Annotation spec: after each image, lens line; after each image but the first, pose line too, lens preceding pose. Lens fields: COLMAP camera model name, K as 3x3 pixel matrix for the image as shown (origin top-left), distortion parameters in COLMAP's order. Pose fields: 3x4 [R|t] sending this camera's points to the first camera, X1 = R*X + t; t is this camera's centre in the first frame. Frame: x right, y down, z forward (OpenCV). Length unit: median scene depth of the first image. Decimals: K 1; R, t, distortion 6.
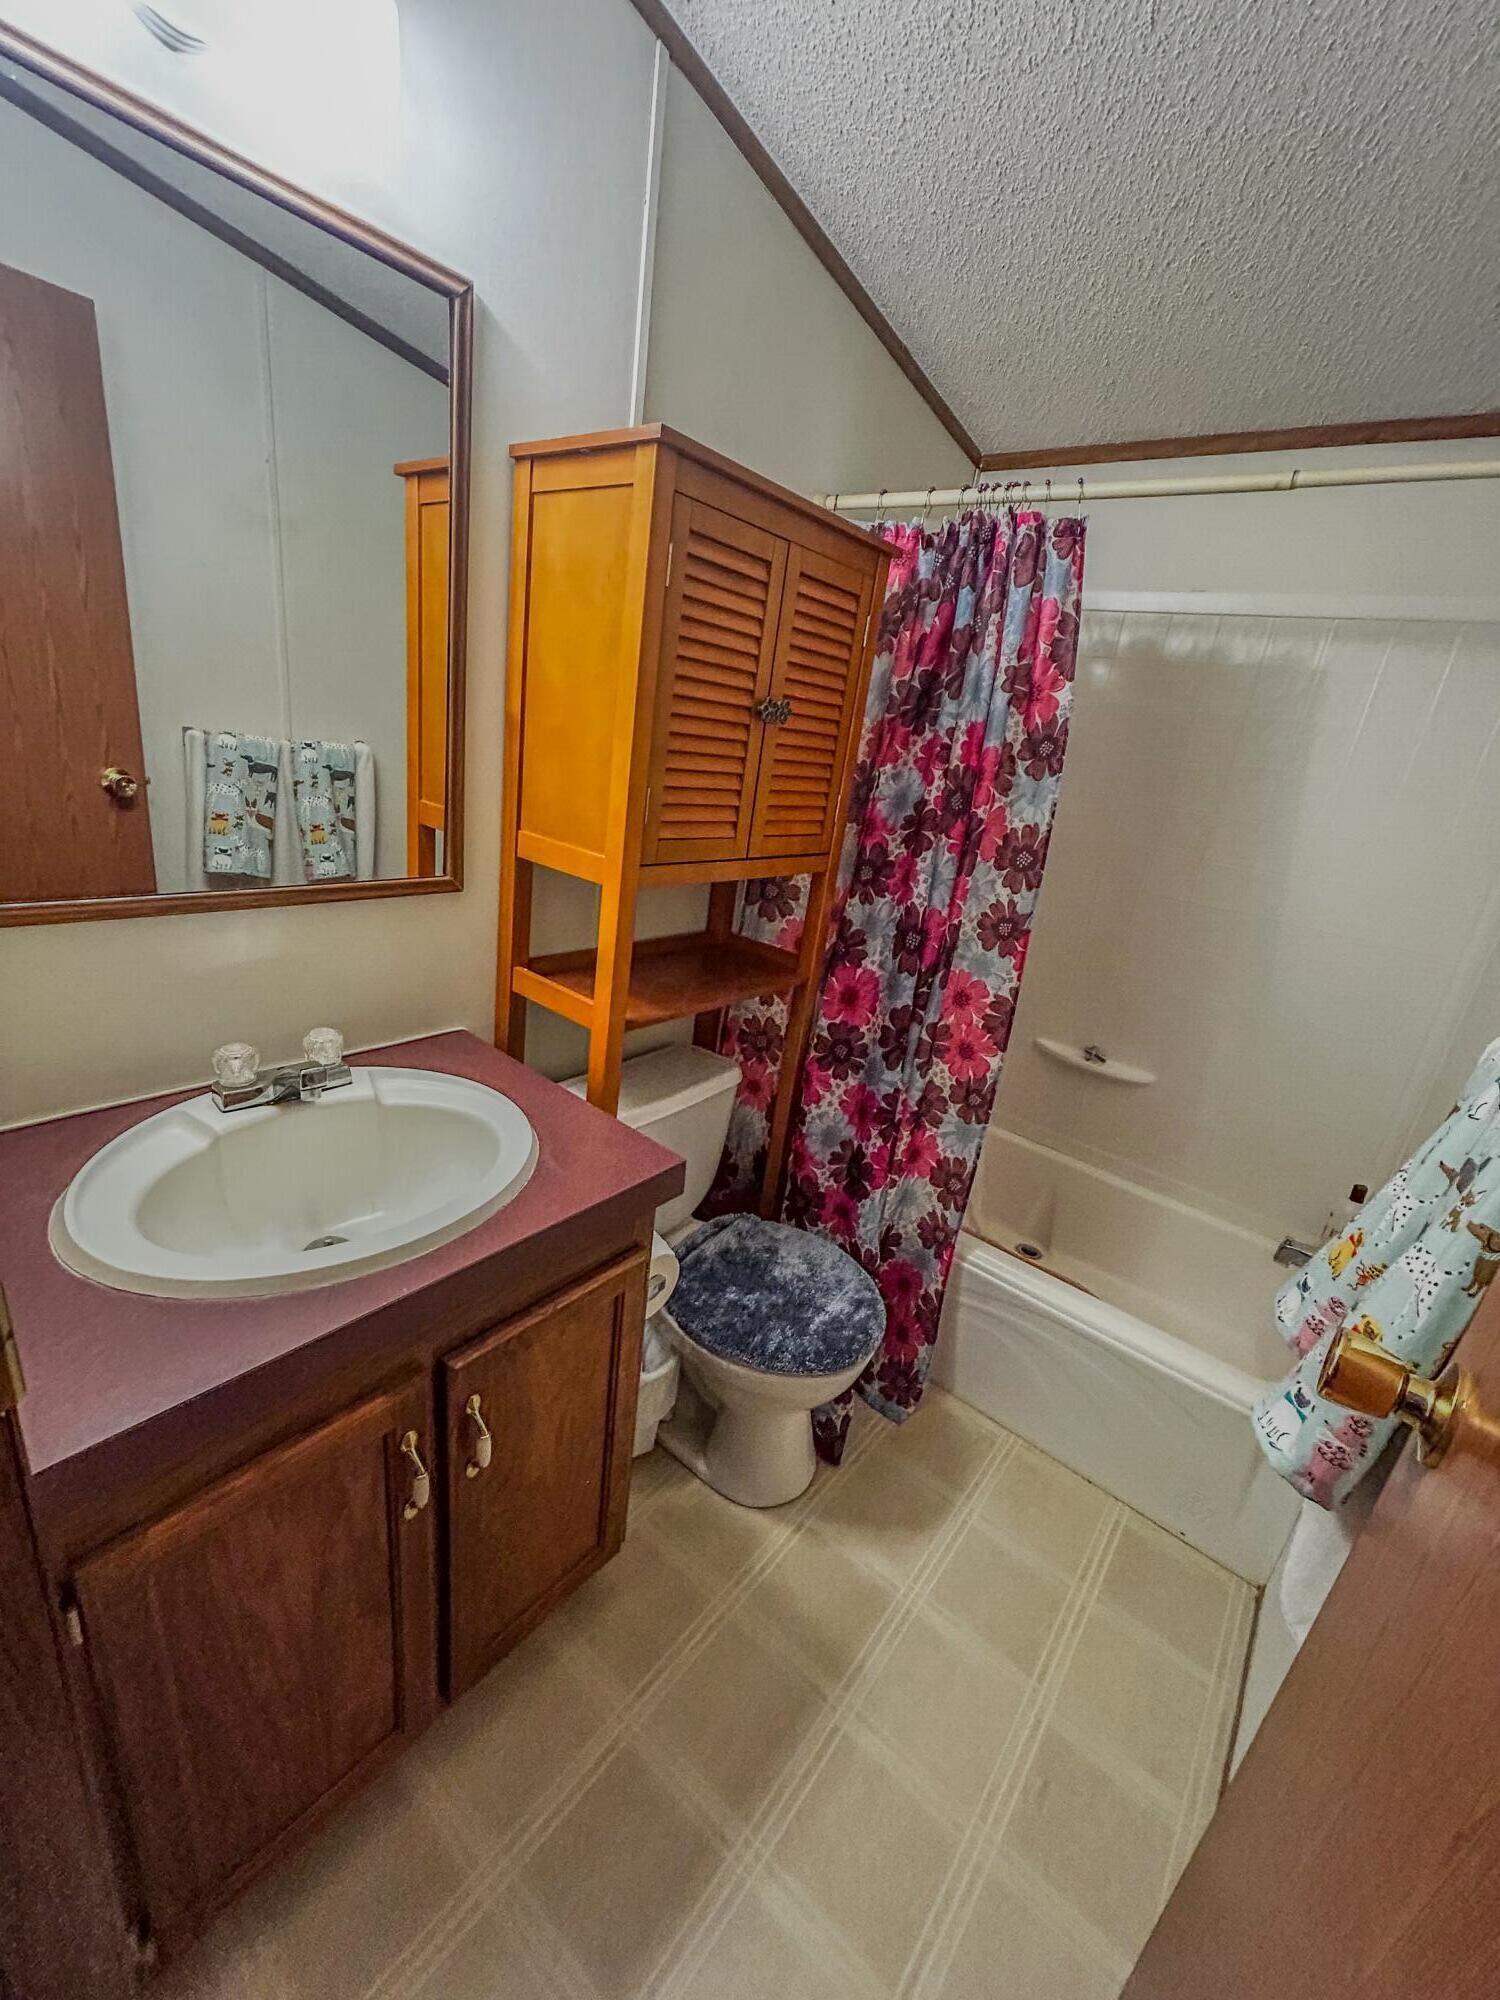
lens RADIAL K [[810.4, 0, 748.4], [0, 810.4, 1001.0], [0, 0, 1]] dist [0.003842, -0.000555]
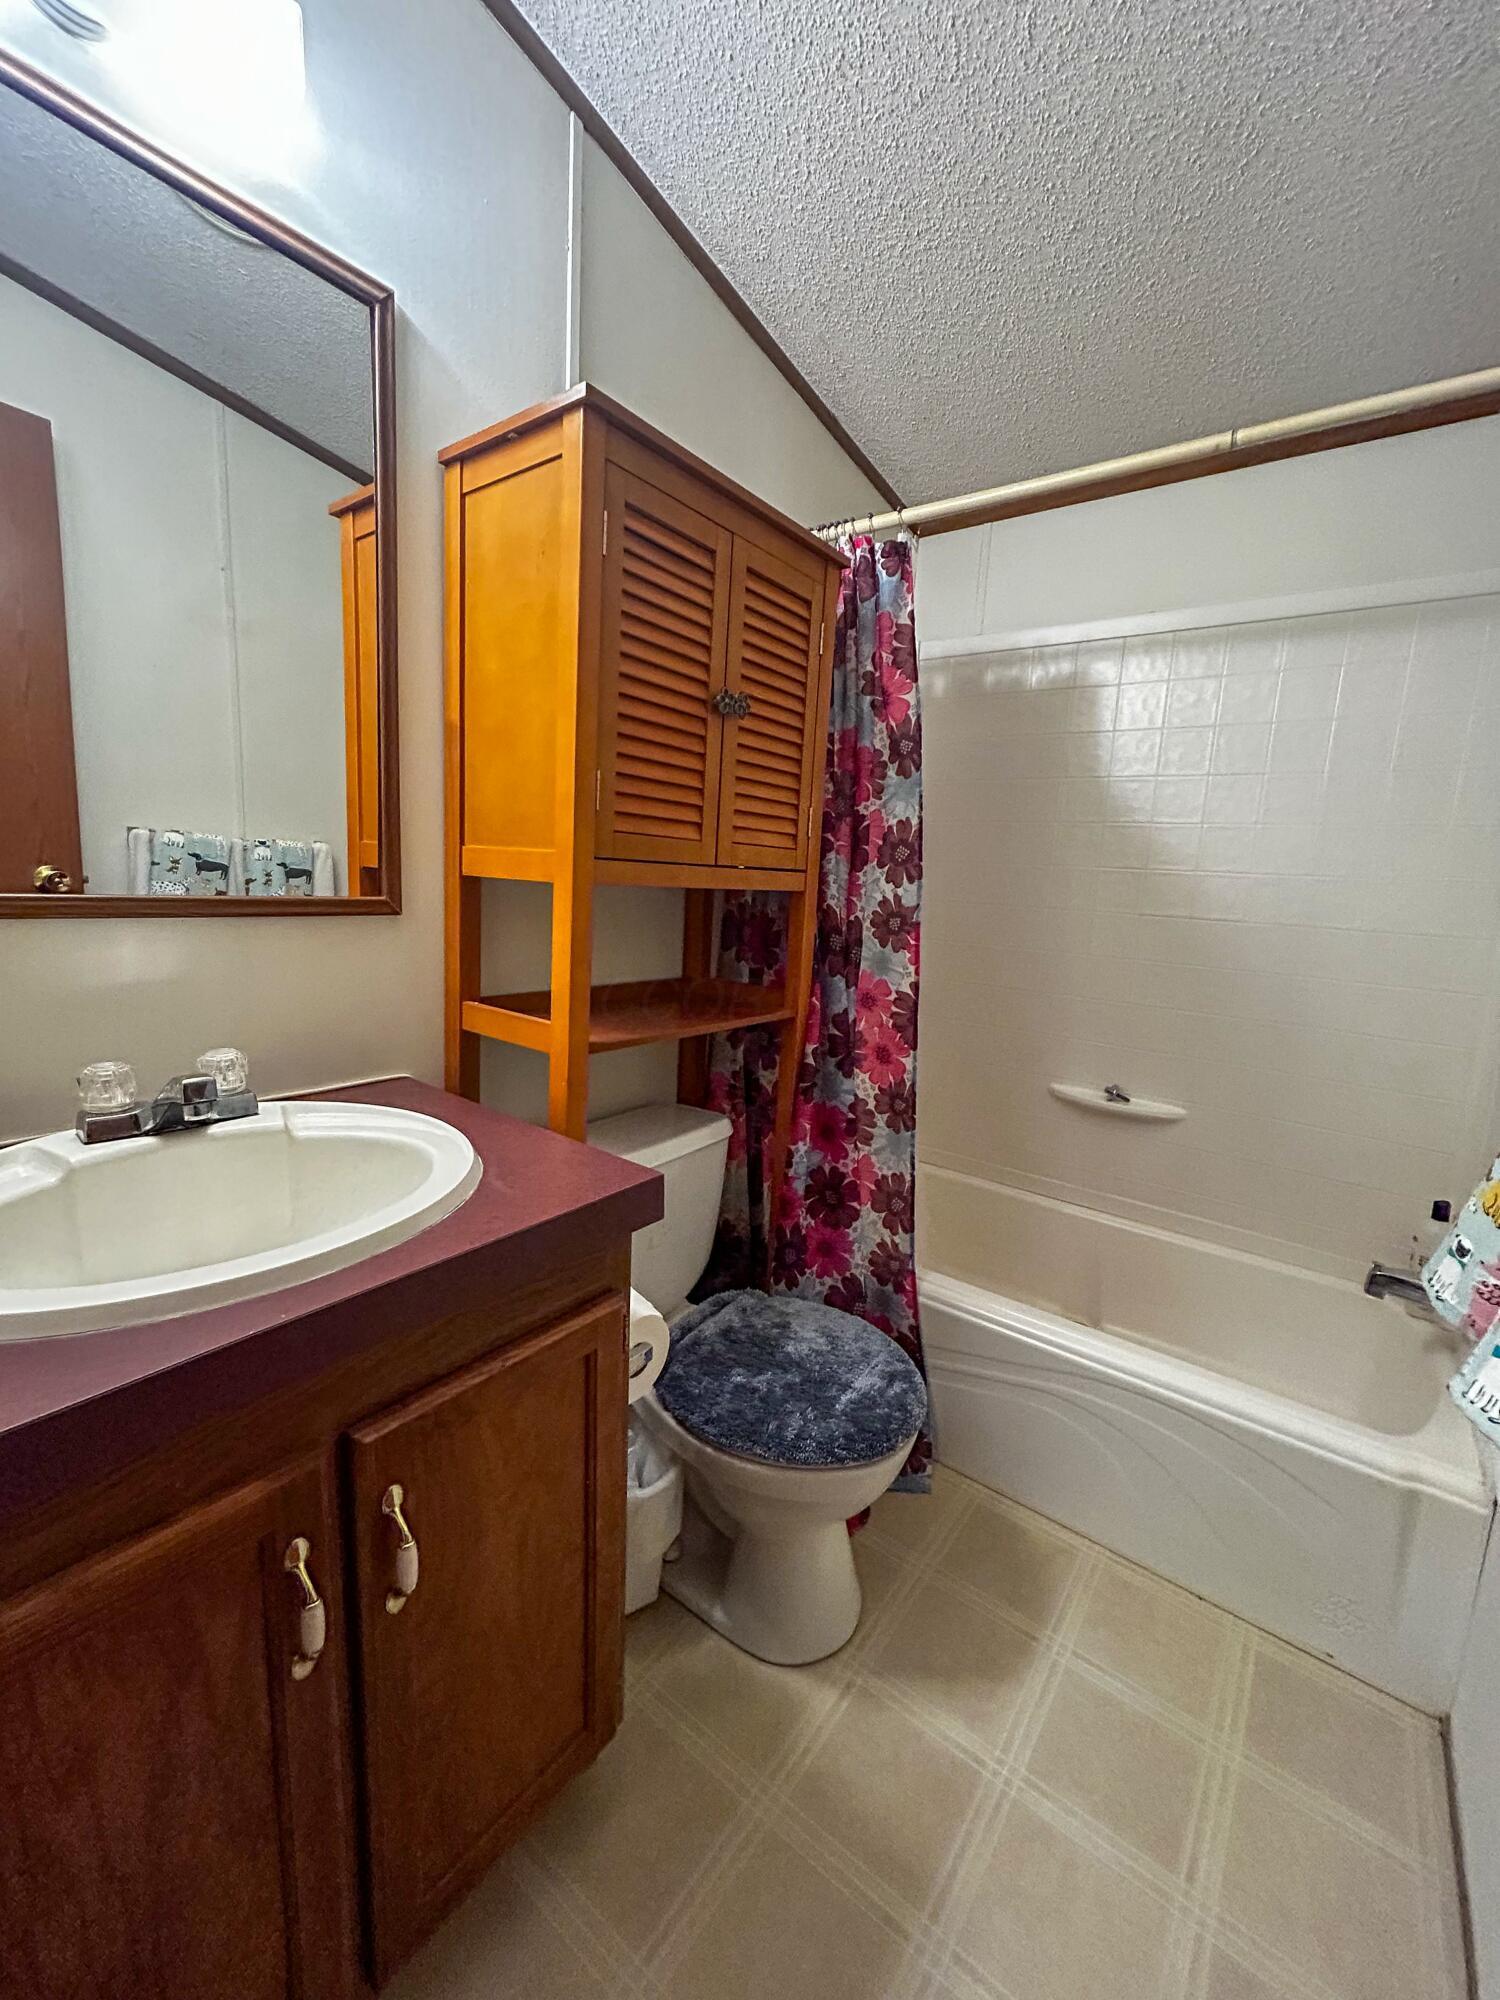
lens RADIAL K [[810.4, 0, 749.9], [0, 810.4, 1002.2], [0, 0, 1]] dist [0.003842, -0.000555]
pose [[0.996644, -0.079848, 0.018007, 0.008247], [0.081759, 0.981660, -0.172219, 0.146510], [-0.003926, 0.173114, 0.984894, 0.132721]]
